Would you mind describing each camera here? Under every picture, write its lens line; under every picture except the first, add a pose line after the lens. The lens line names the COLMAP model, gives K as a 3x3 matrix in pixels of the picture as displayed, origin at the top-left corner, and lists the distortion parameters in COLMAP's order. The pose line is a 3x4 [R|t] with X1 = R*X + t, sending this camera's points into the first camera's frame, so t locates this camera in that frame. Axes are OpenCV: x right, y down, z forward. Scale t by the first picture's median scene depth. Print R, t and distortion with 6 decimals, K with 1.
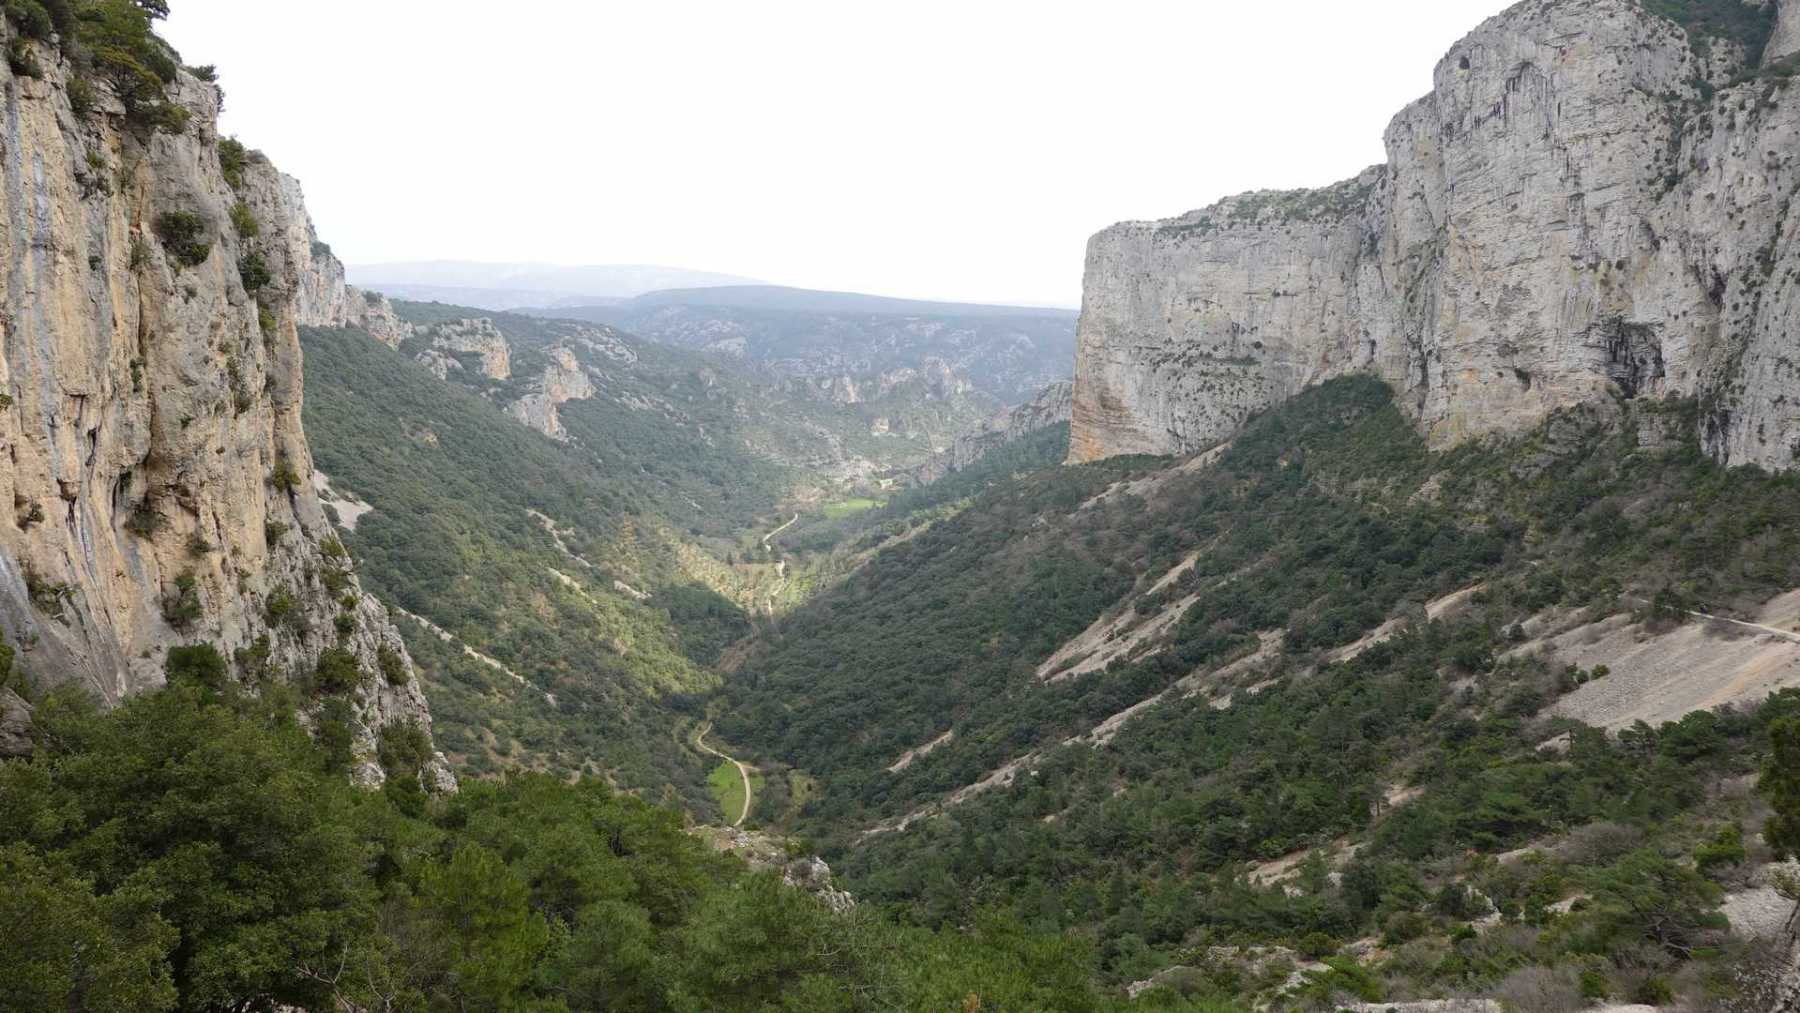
lens RADIAL K [[1214.0, 0, 899.7], [0, 1214.0, 501.7], [0, 0, 1]] dist [0.000479, -0.004557]
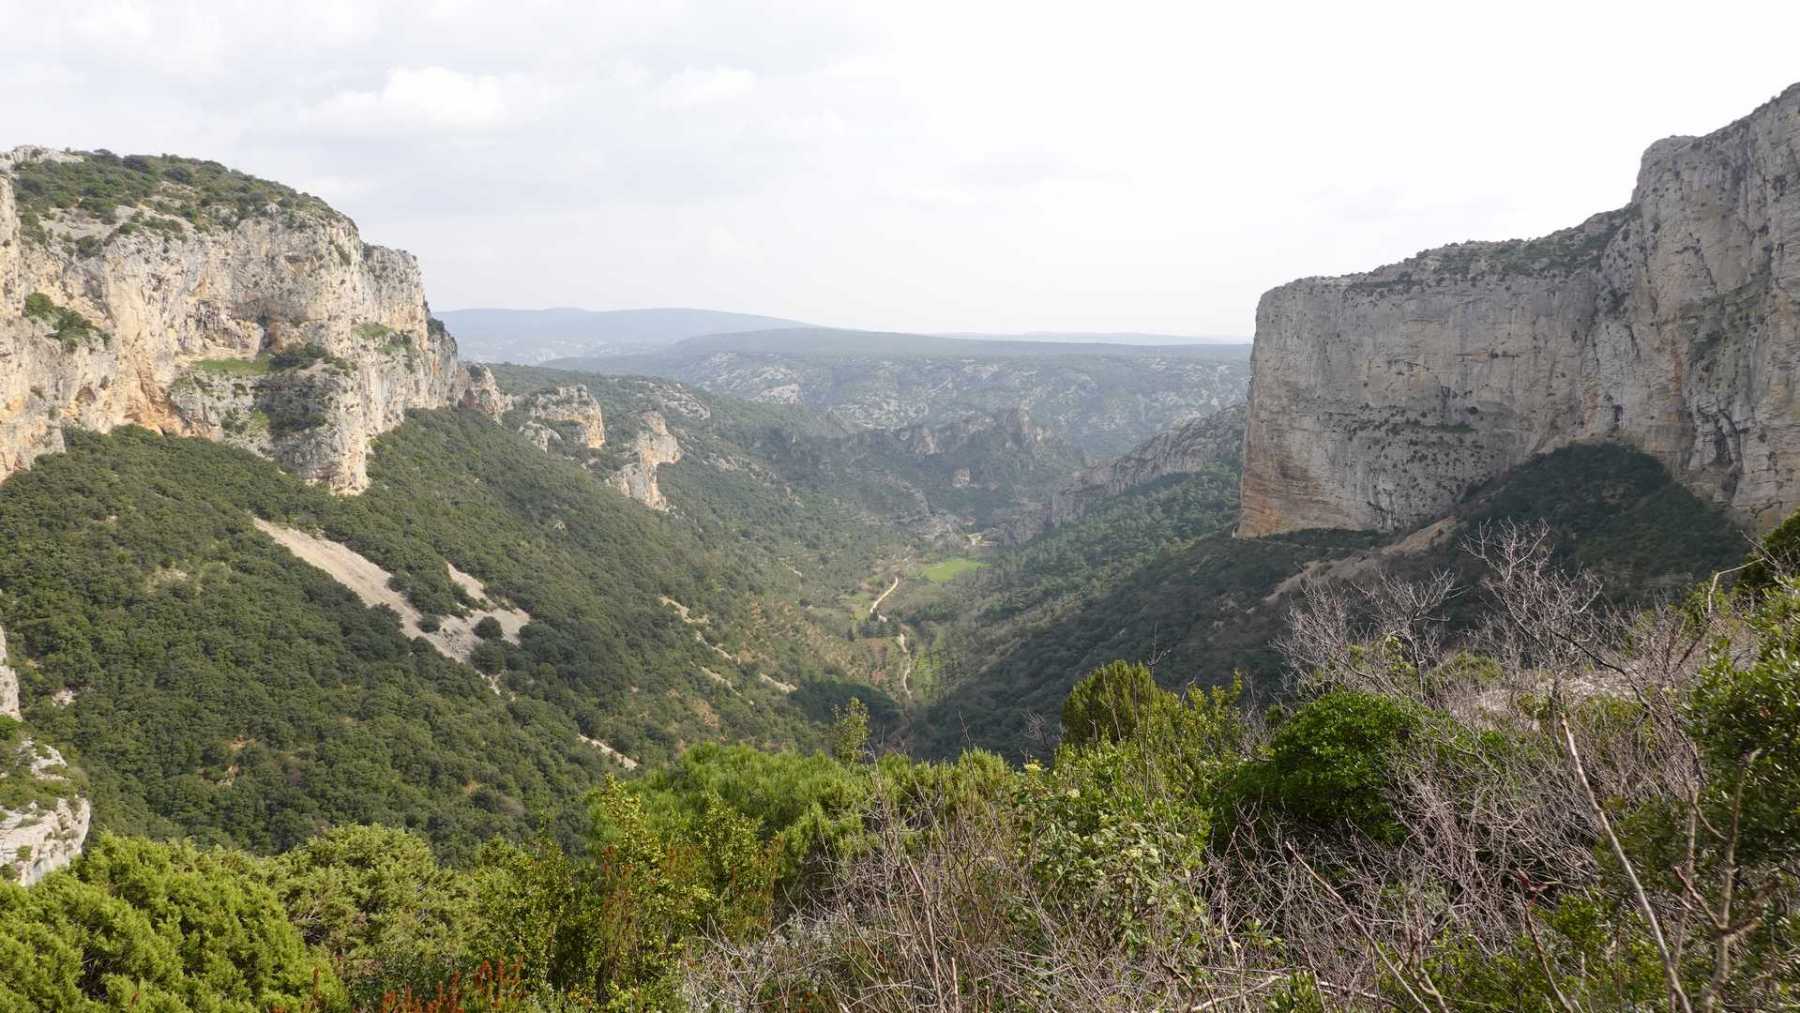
lens RADIAL K [[1214.0, 0, 898.2], [0, 1214.0, 501.6], [0, 0, 1]] dist [0.000479, -0.004557]
pose [[0.999423, -0.024023, -0.024020, -0.115112], [0.023329, 0.999314, -0.028777, -0.042746], [0.024695, 0.028200, 0.999297, 0.072688]]
